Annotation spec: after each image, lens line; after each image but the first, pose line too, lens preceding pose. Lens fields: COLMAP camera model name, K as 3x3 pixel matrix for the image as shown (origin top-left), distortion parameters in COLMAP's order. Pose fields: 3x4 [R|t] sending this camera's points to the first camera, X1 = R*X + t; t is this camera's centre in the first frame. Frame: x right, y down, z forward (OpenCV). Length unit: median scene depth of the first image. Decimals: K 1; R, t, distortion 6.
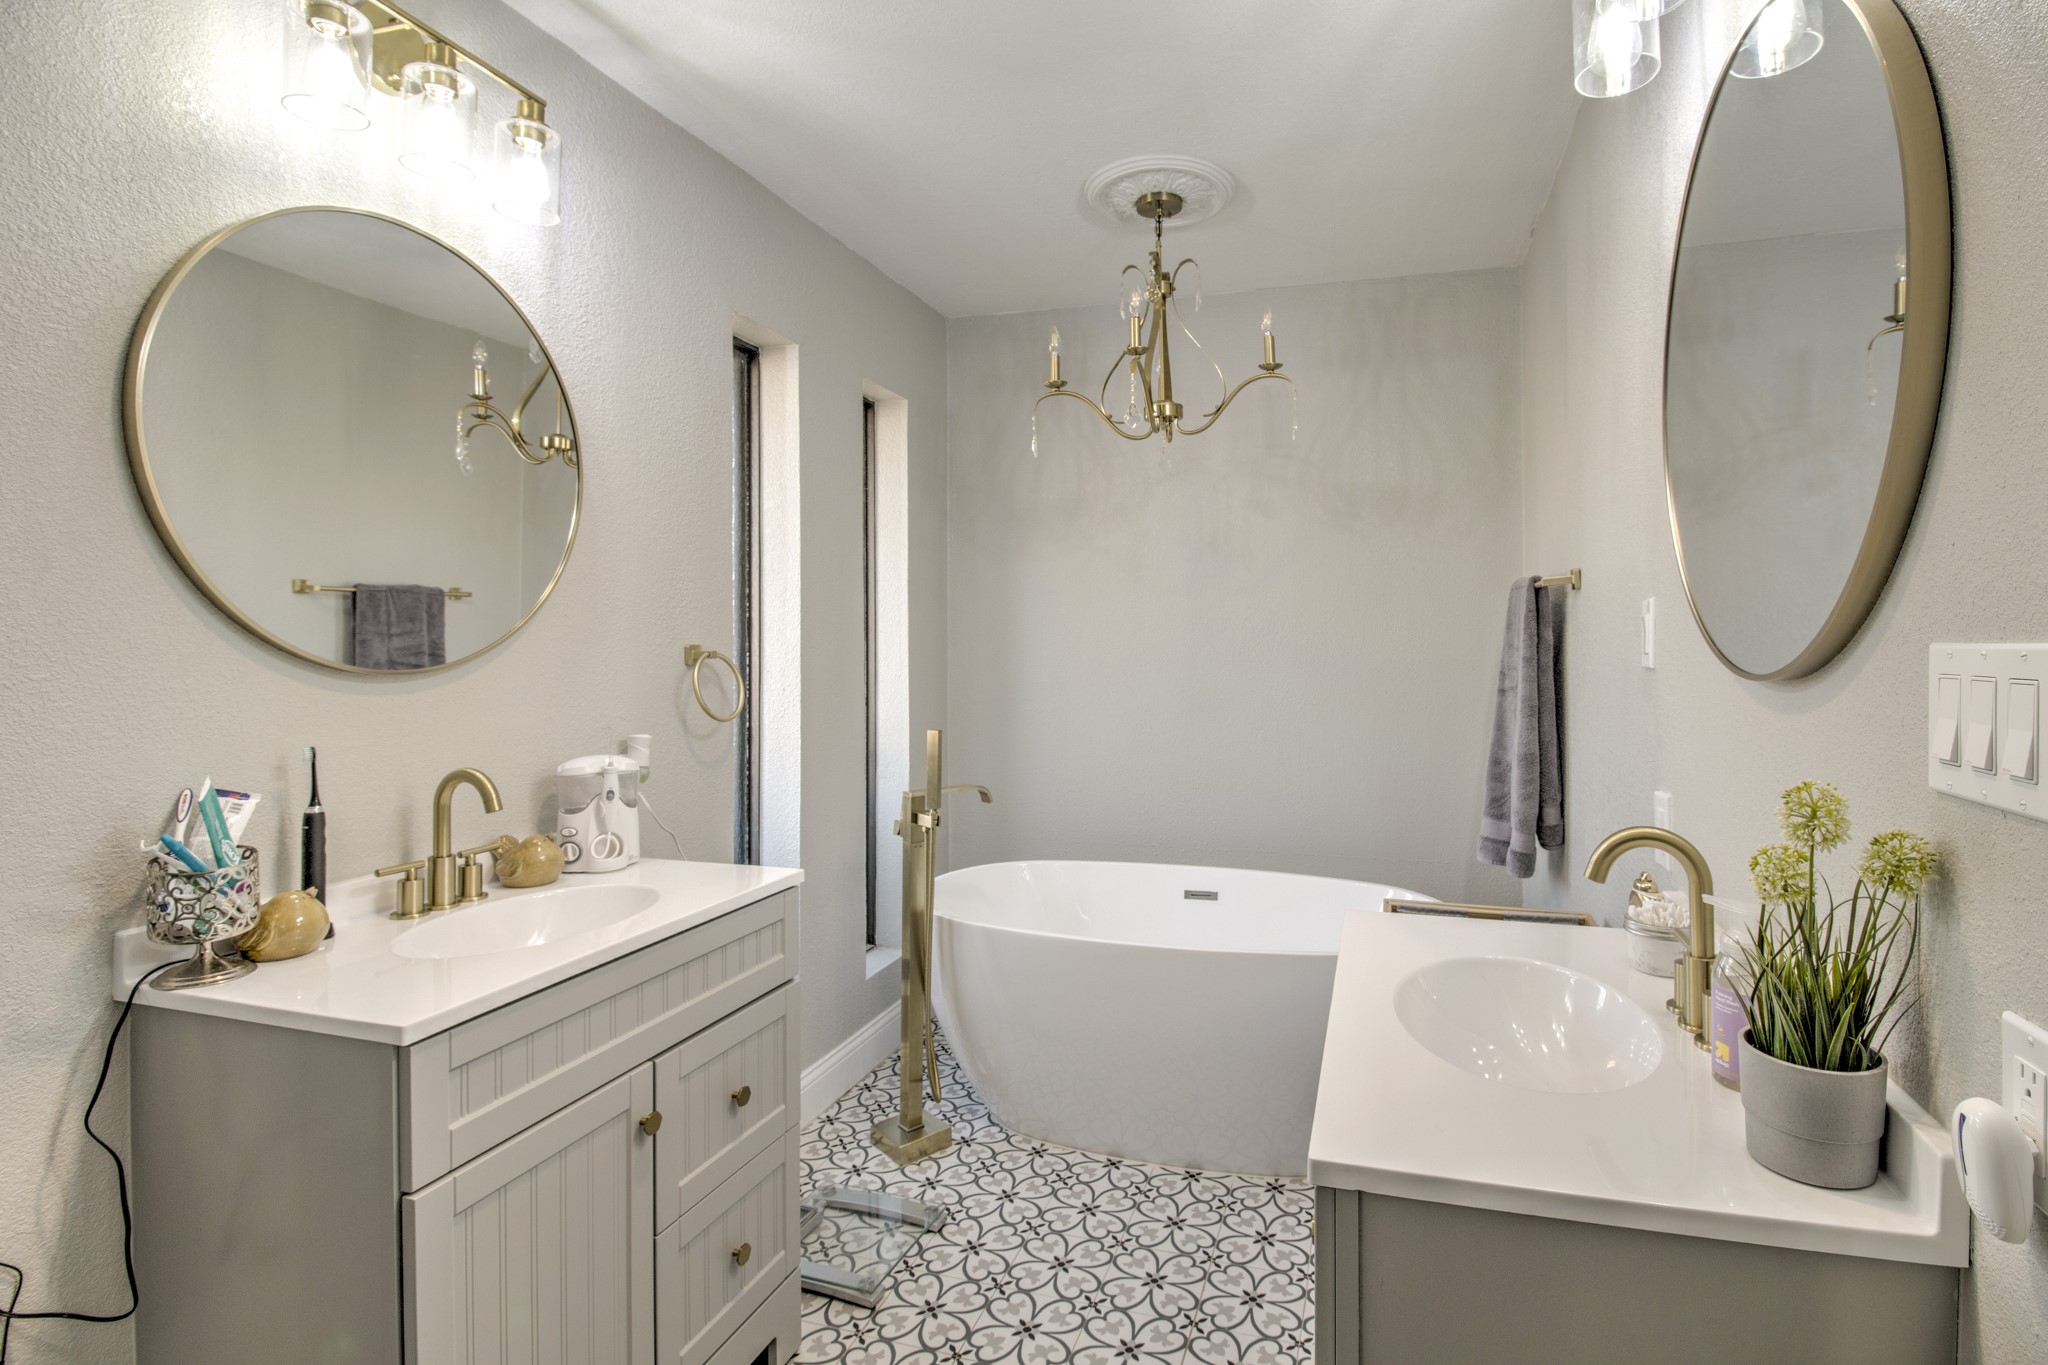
lens RADIAL K [[1034.0, 0, 1060.0], [0, 1034.0, 651.1], [0, 0, 1]] dist [0.000243, -0.016582]
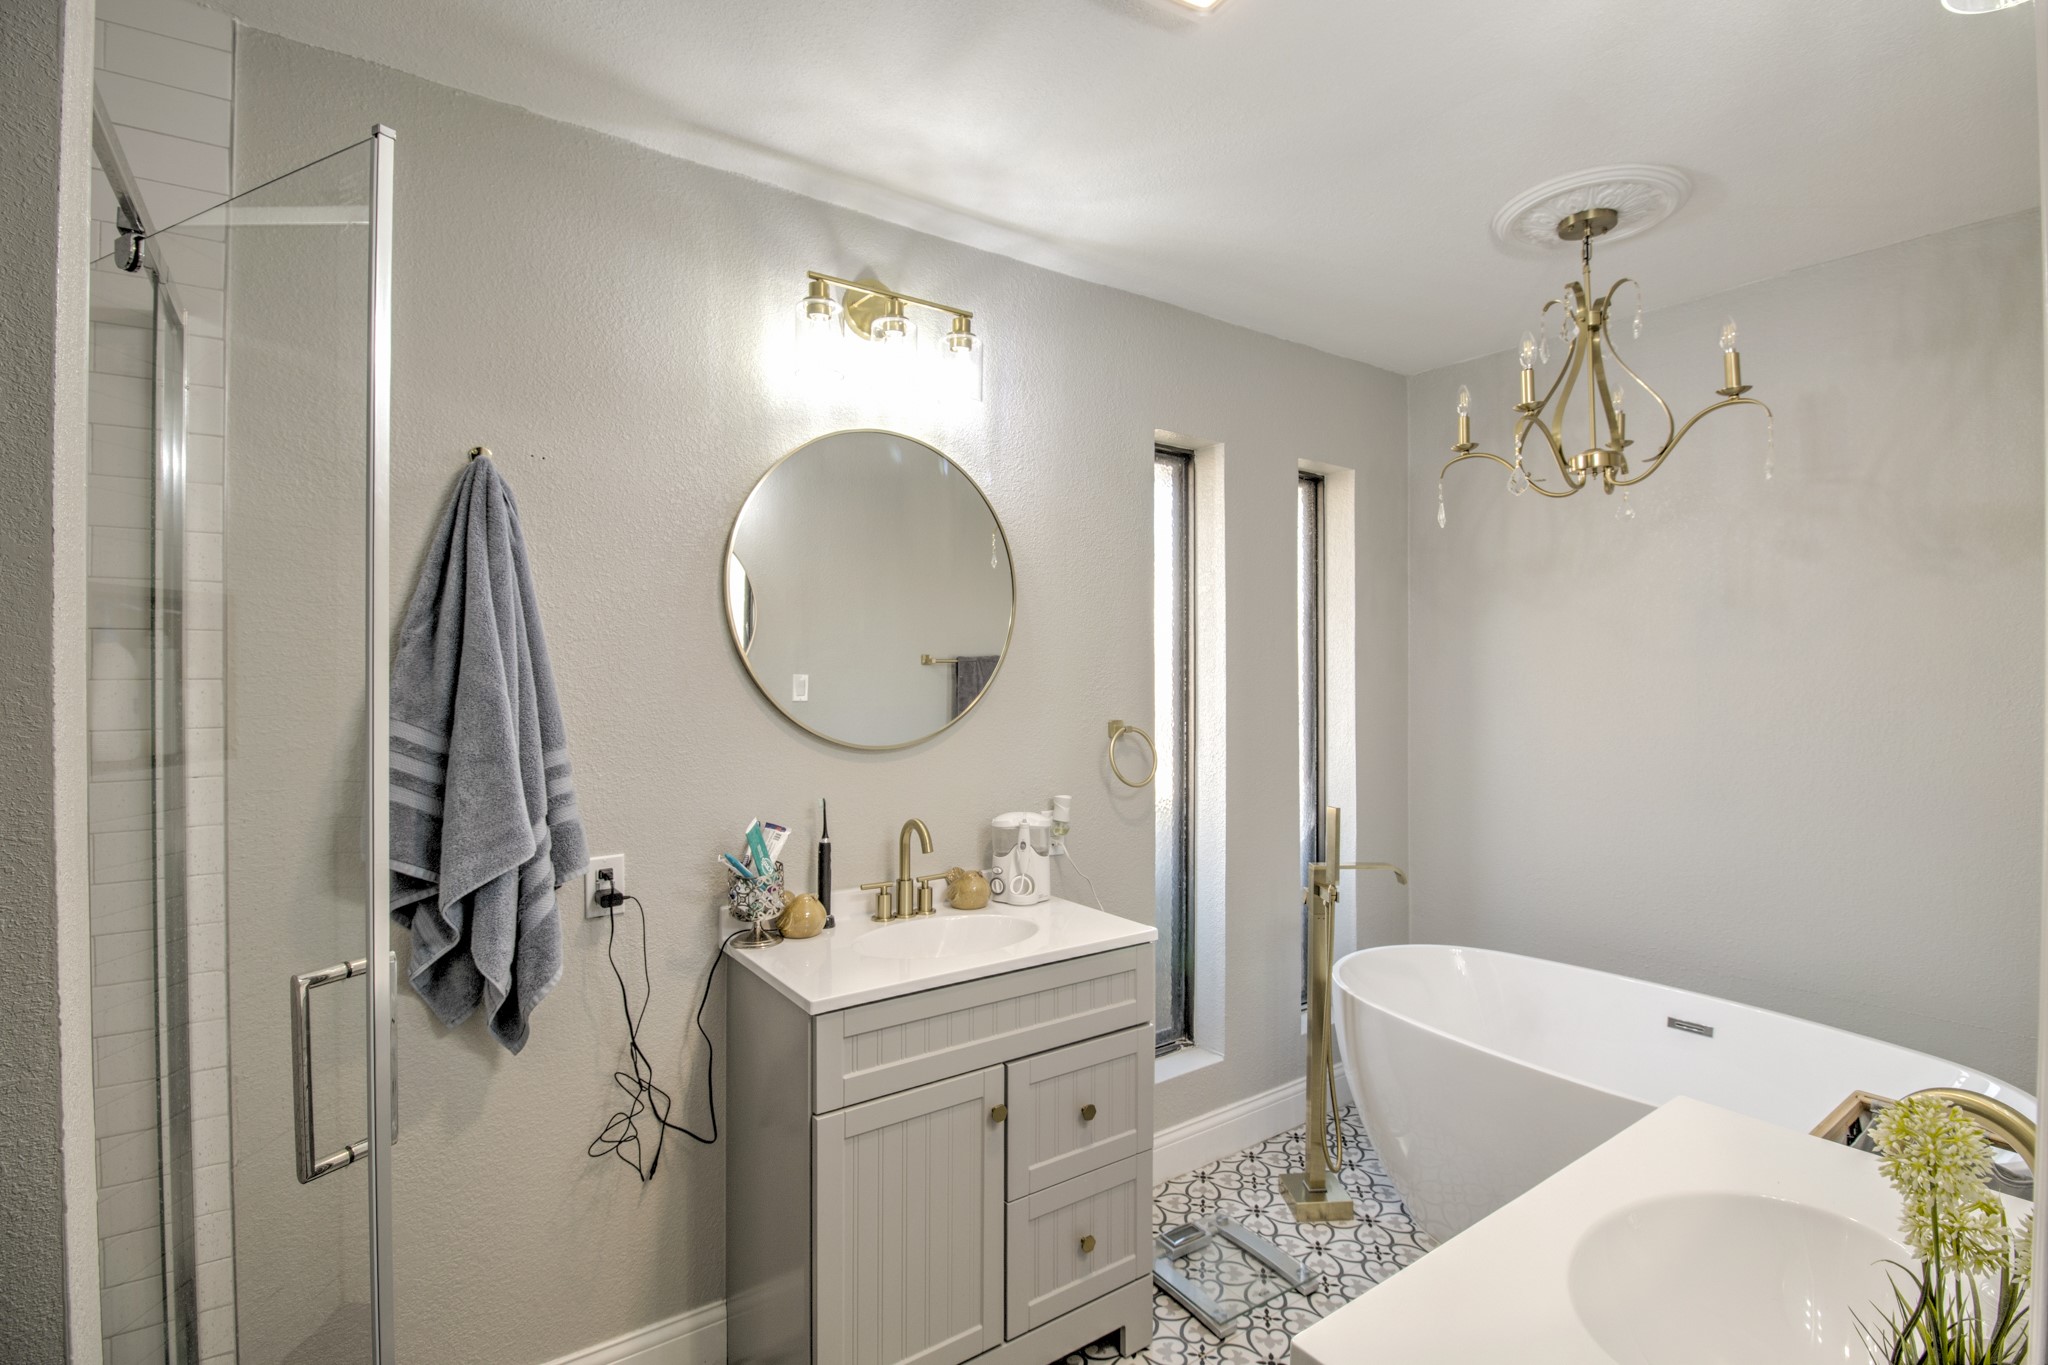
lens RADIAL K [[1034.0, 0, 1060.0], [0, 1034.0, 651.1], [0, 0, 1]] dist [0.000243, -0.016582]
pose [[0.756906, -0.002575, -0.653519, 0.399703], [0.005743, 0.999980, 0.002712, -0.095371], [0.653499, -0.005806, 0.756905, 0.063927]]
